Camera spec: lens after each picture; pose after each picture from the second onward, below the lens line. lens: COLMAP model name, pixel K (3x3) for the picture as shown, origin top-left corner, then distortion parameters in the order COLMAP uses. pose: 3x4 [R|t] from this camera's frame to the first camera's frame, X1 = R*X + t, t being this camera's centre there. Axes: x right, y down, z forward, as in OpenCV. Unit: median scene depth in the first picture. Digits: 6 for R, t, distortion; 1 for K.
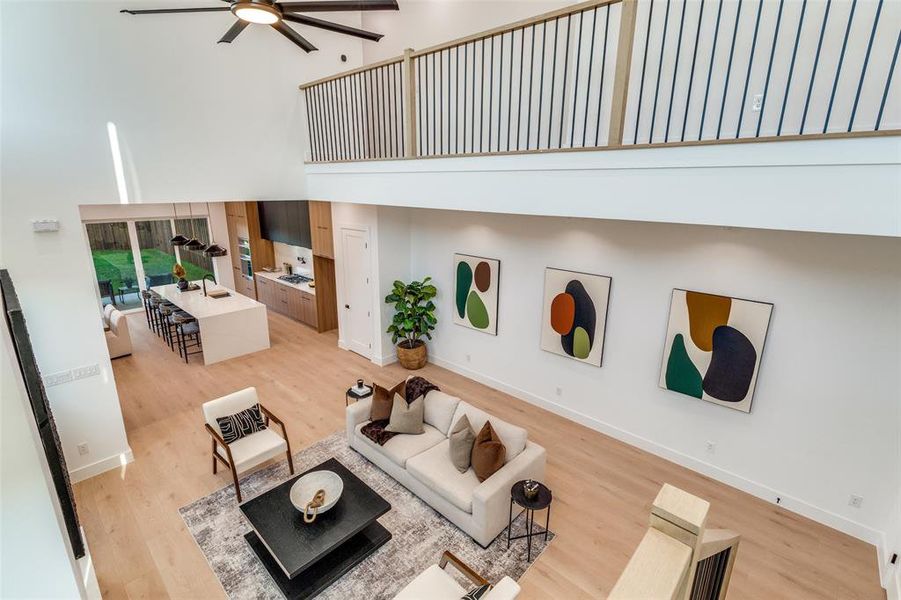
lens RADIAL K [[416.1, 0, 453.8], [0, 416.1, 294.0], [0, 0, 1]] dist [-0.010043, 0.002506]
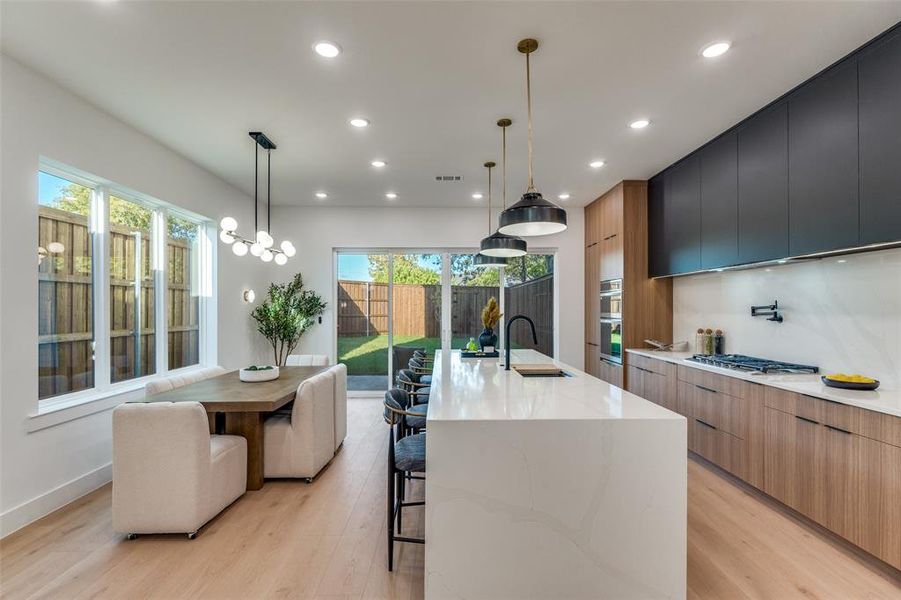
lens RADIAL K [[416.1, 0, 452.2], [0, 416.1, 305.4], [0, 0, 1]] dist [-0.010043, 0.002506]
pose [[0.691215, -0.019090, -0.722397, -0.466732], [-0.177987, 0.964359, -0.195788, 0.042953], [0.700387, 0.263909, 0.663182, 0.912198]]
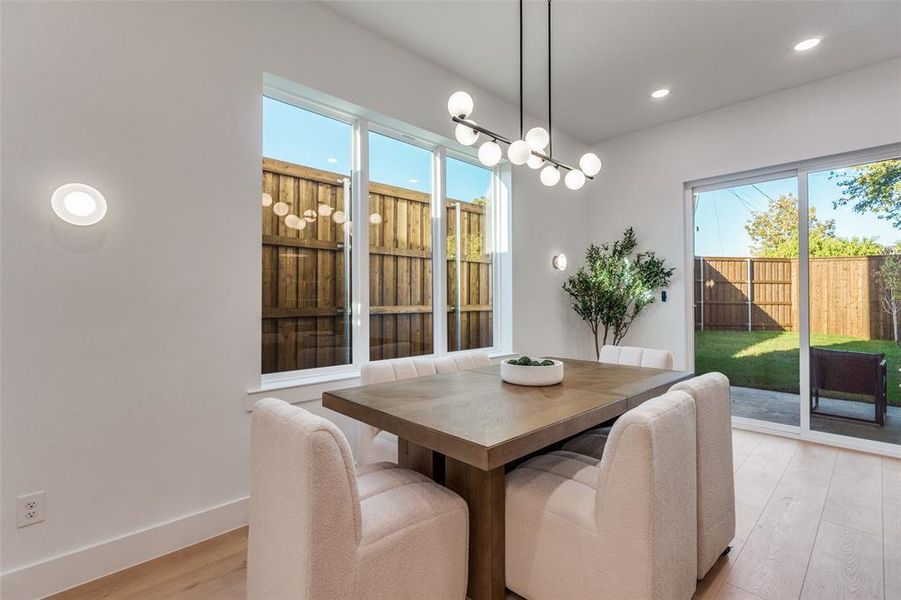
lens RADIAL K [[416.1, 0, 445.1], [0, 416.1, 291.6], [0, 0, 1]] dist [-0.010043, 0.002506]
pose [[-0.069641, -0.031467, -0.997076, -0.730456], [-0.262153, 0.964950, -0.012143, 0.028834], [0.962510, 0.260540, -0.075449, 1.074832]]
